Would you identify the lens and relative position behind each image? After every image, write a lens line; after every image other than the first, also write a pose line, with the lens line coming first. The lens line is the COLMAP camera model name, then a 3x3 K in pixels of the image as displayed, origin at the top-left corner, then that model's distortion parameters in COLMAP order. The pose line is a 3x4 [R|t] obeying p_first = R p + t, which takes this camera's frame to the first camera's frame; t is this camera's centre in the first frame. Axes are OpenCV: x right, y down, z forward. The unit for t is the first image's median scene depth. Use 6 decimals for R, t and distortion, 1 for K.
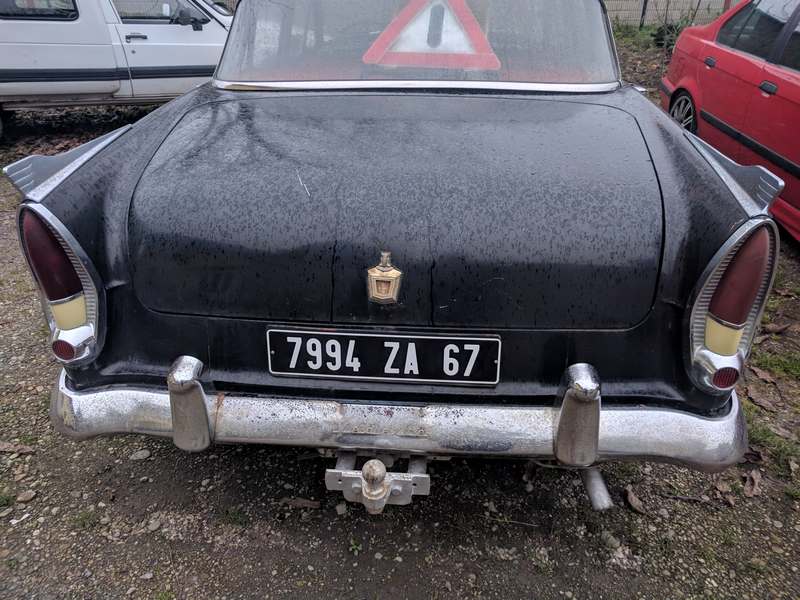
lens RADIAL K [[611.6, 0, 400.0], [0, 611.6, 300.0], [0, 0, 1]] dist [-0.005029, 0.004187]
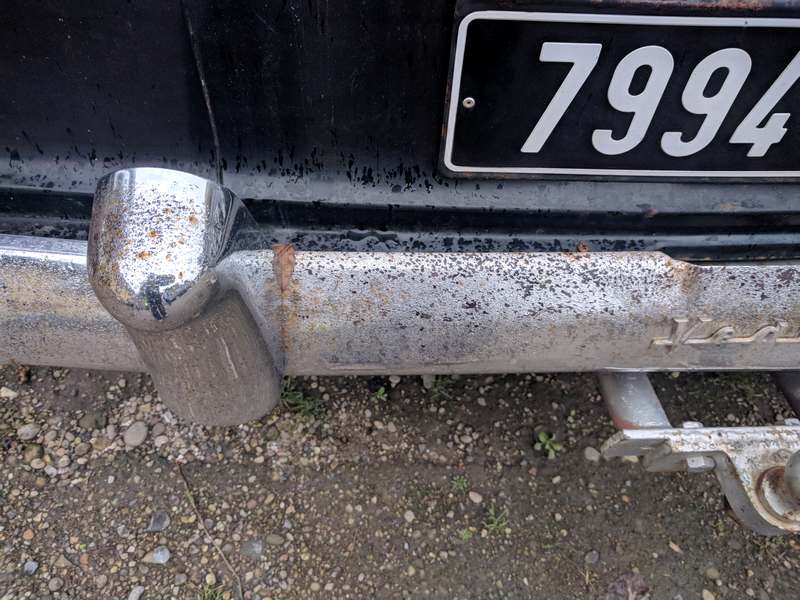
lens RADIAL K [[611.6, 0, 400.0], [0, 611.6, 300.0], [0, 0, 1]] dist [-0.005029, 0.004187]
pose [[0.990999, -0.090098, 0.099016, -0.274108], [0.020025, 0.831075, 0.555800, 0.008770], [-0.132366, -0.548814, 0.825398, 0.745392]]
